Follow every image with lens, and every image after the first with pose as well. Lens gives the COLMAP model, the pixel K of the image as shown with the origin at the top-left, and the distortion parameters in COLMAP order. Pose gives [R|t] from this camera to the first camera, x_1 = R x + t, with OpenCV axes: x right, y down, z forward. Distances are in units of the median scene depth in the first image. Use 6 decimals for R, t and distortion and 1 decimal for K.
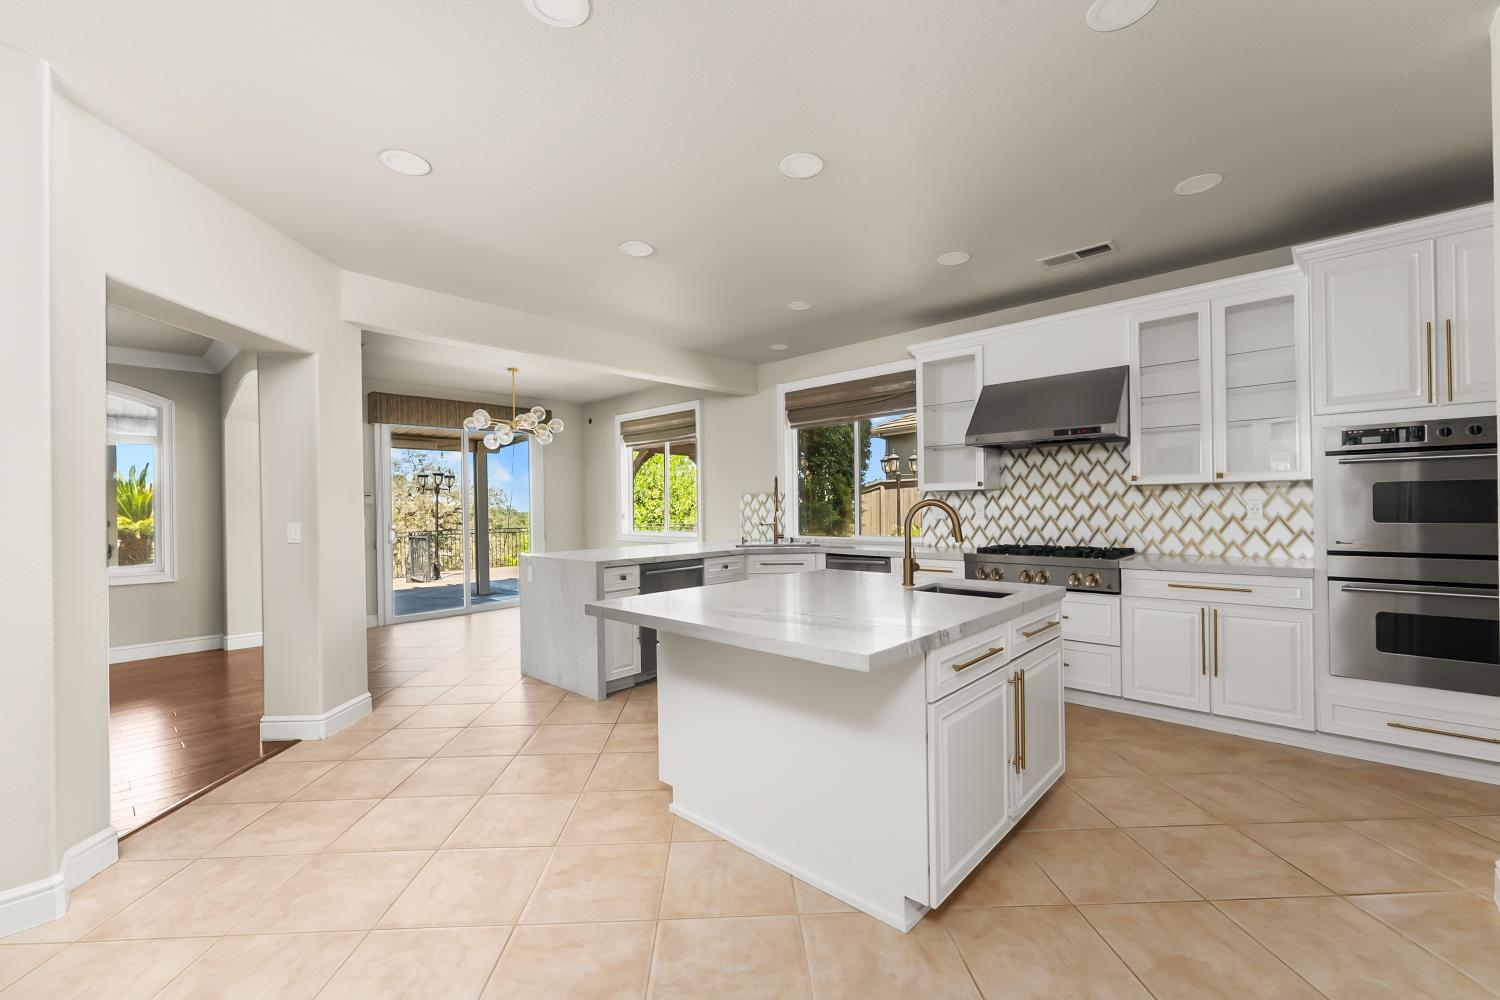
lens RADIAL K [[605.2, 0, 750.0], [0, 605.2, 500.0], [0, 0, 1]] dist [-0.001811, -0.000144]
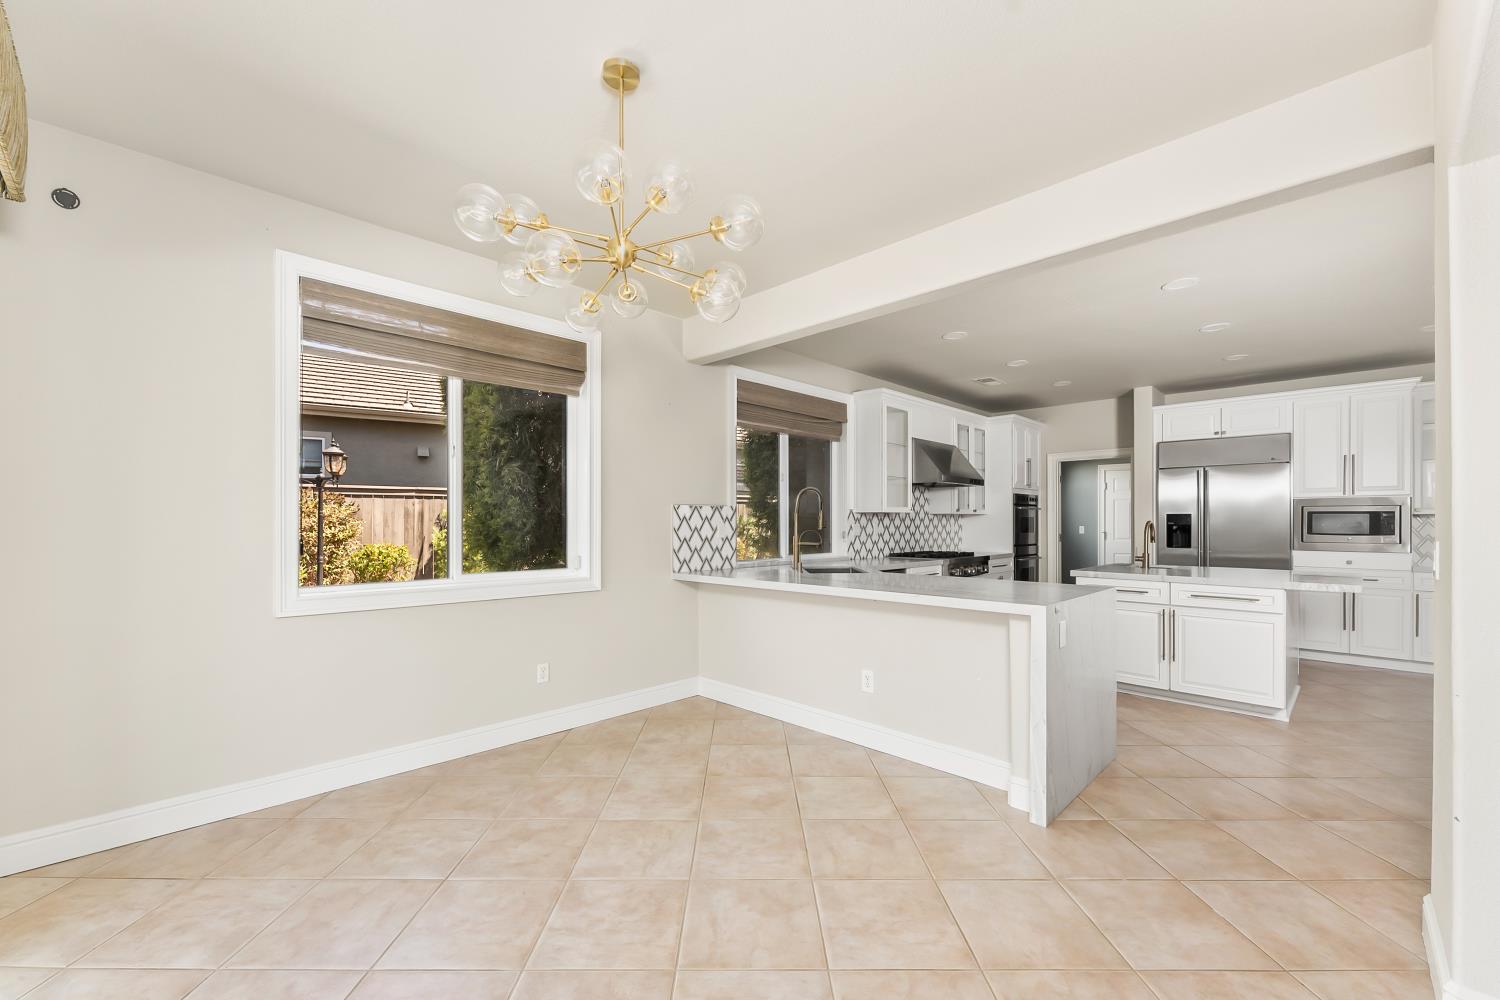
lens RADIAL K [[611.1, 0, 746.7], [0, 611.1, 520.7], [0, 0, 1]] dist [0.002302, 0.000038]
pose [[0.030430, 0.022060, 0.999293, -1.000050], [-0.005989, 0.999743, -0.021887, 0.032604], [-0.999519, -0.005319, 0.030555, 1.319979]]
